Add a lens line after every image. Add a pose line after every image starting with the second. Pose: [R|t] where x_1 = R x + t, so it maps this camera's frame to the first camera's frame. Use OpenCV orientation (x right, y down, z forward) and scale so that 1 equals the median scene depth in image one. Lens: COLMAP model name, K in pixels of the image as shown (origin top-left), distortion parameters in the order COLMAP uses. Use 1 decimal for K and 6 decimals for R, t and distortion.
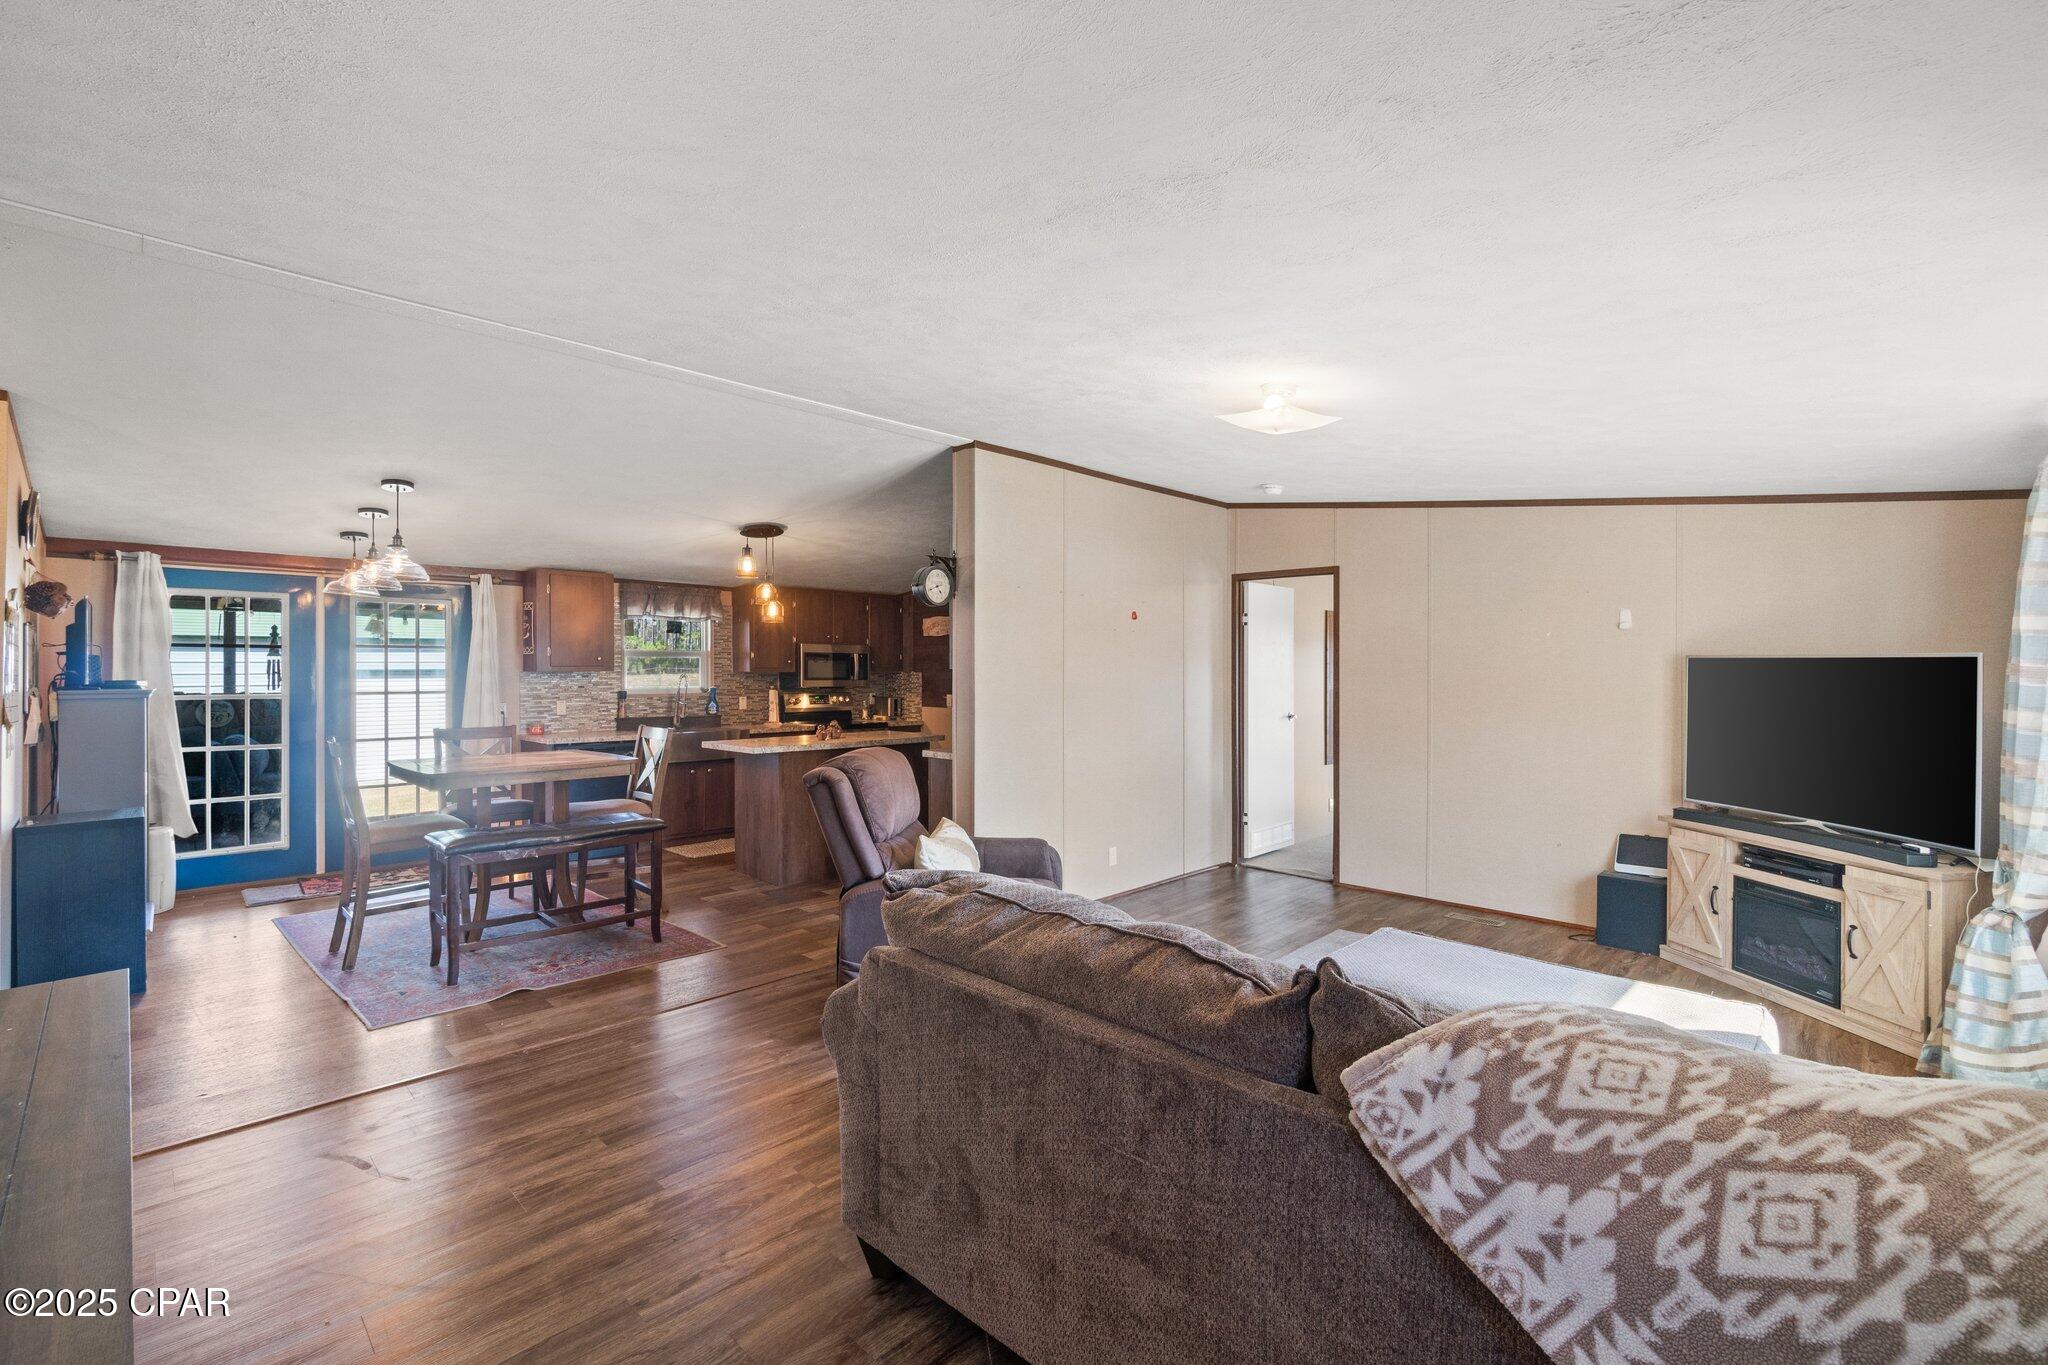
lens RADIAL K [[888.6, 0, 1006.9], [0, 888.6, 678.9], [0, 0, 1]] dist [-0.004133, 0.000931]
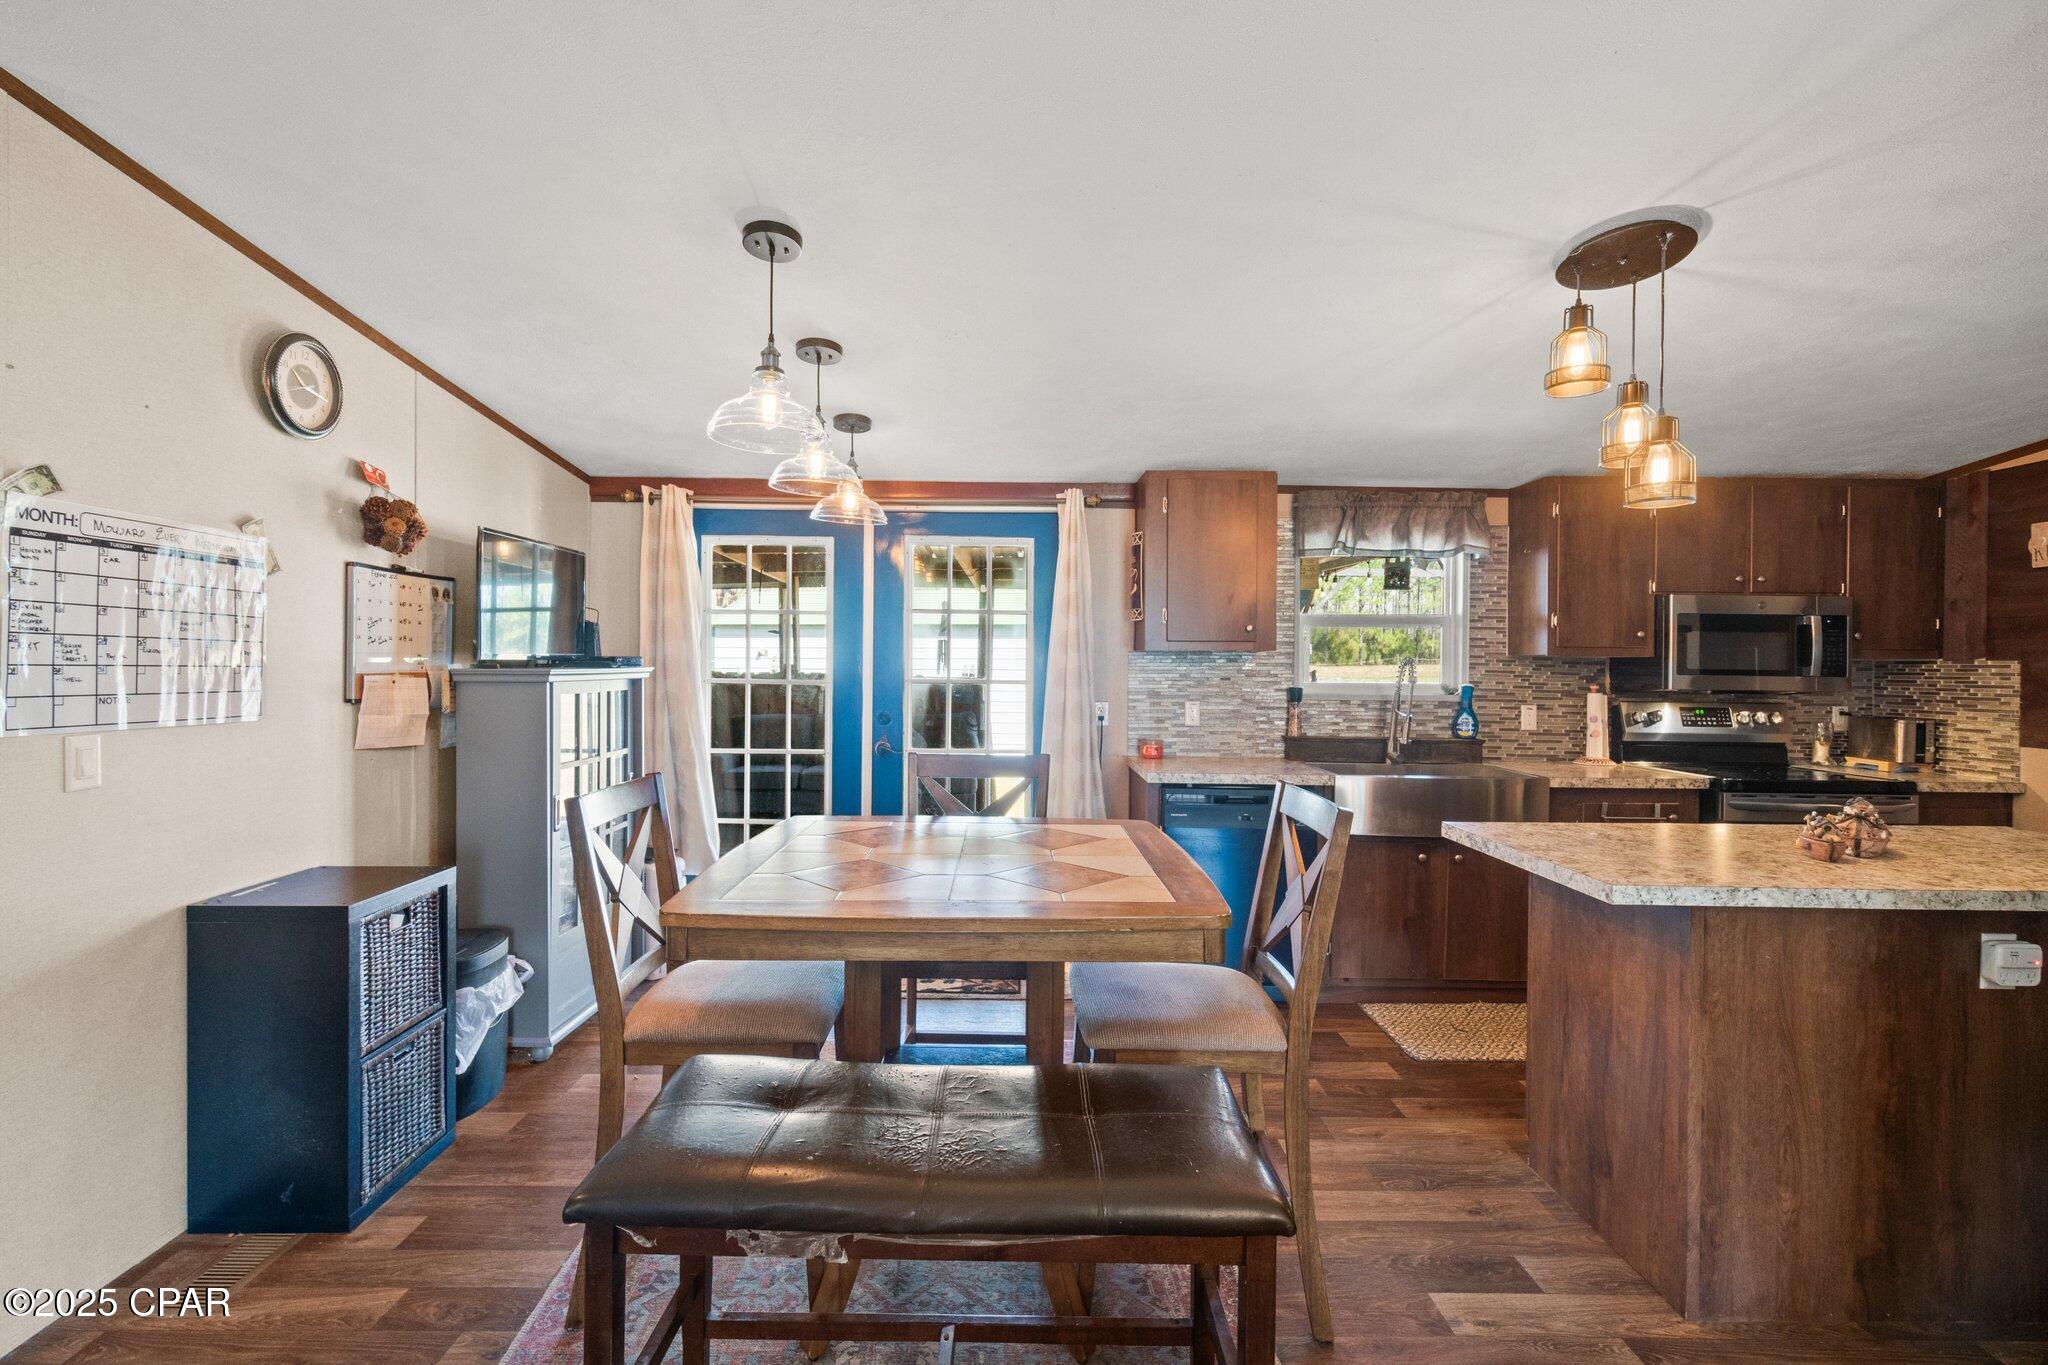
lens RADIAL K [[888.6, 0, 1020.9], [0, 888.6, 667.7], [0, 0, 1]] dist [-0.004133, 0.000931]
pose [[0.711093, 0.013723, -0.702964, -0.135606], [-0.015870, 0.999868, 0.003465, 0.001571], [0.702919, 0.008692, 0.711217, 0.400373]]
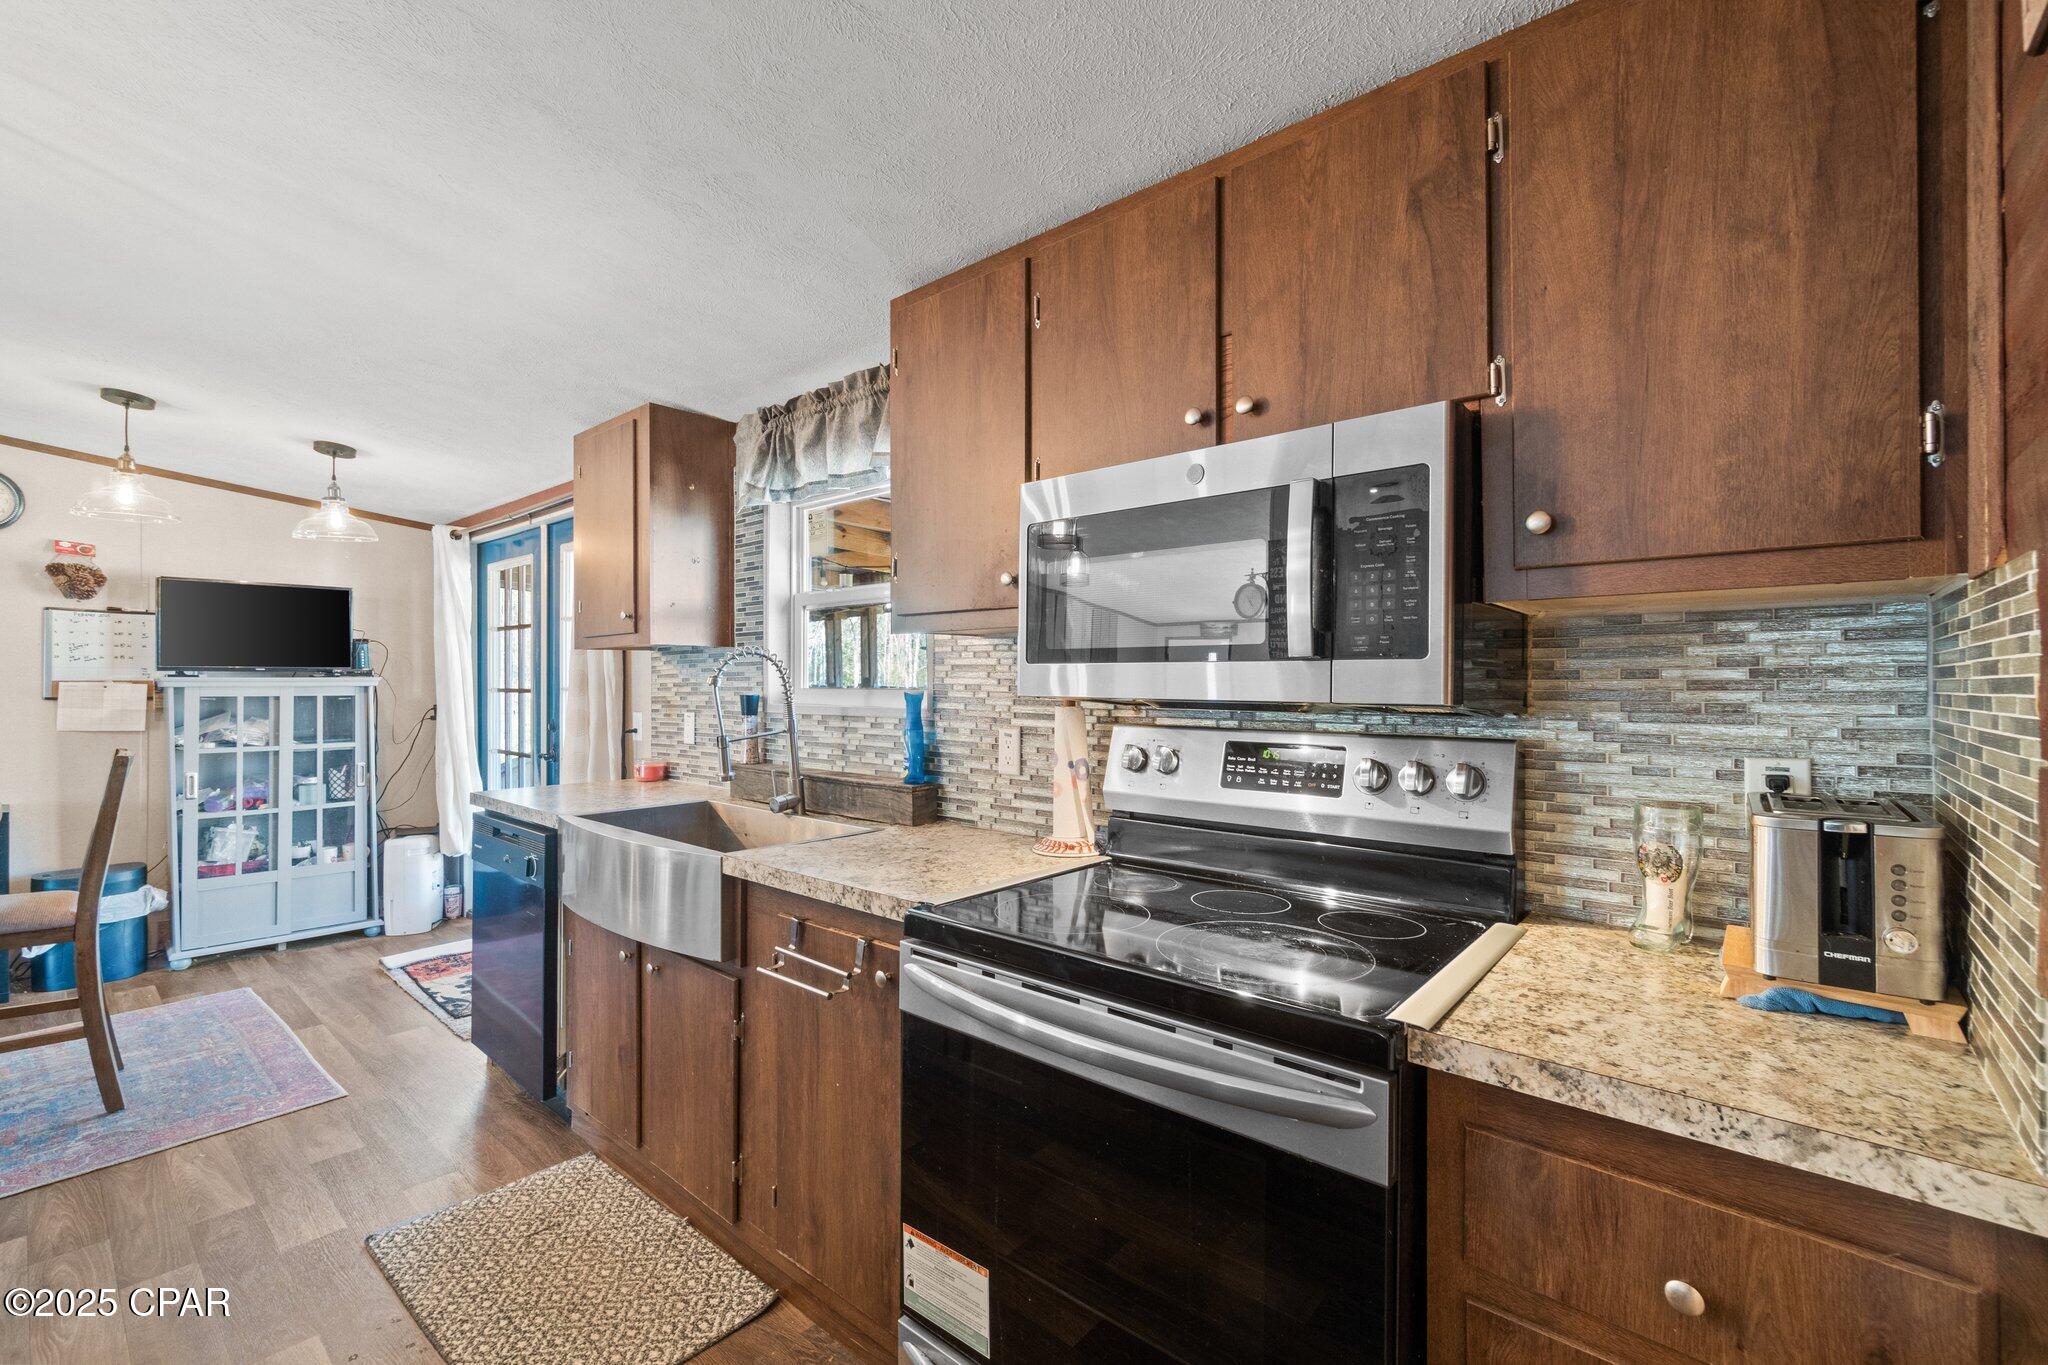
lens RADIAL K [[888.6, 0, 1002.4], [0, 888.6, 672.6], [0, 0, 1]] dist [-0.004133, 0.000931]
pose [[0.063921, -0.006575, -0.997933, -0.024400], [-0.005428, 0.999961, -0.006936, 0.004554], [0.997940, 0.005860, 0.063883, 0.902137]]
